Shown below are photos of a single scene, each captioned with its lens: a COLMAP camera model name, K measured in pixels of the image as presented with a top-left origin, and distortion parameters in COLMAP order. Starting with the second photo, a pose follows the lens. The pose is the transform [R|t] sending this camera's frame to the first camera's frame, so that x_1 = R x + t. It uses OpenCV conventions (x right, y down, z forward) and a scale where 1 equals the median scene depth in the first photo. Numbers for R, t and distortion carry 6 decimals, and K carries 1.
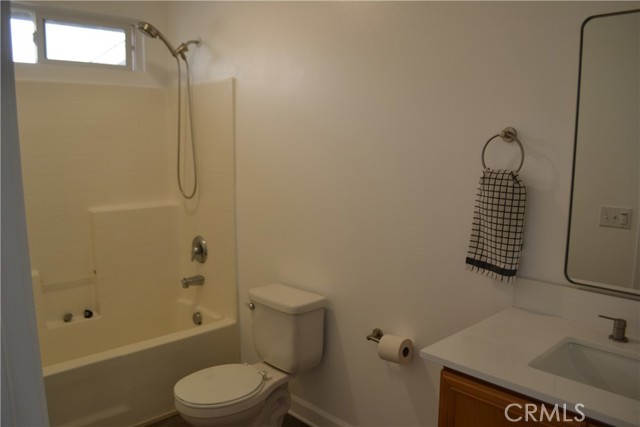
lens RADIAL K [[510.8, 0, 321.5], [0, 510.8, 221.5], [0, 0, 1]] dist [-0.079309, 0.001886]
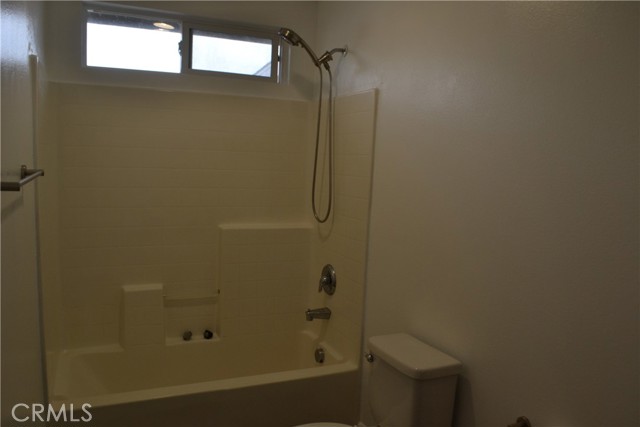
lens RADIAL K [[510.8, 0, 321.5], [0, 510.8, 221.5], [0, 0, 1]] dist [-0.079309, 0.001886]
pose [[0.944353, 0.074802, -0.320315, 0.030477], [-0.089757, 0.995444, -0.032159, -0.017846], [0.316450, 0.059120, 0.946765, 0.144355]]
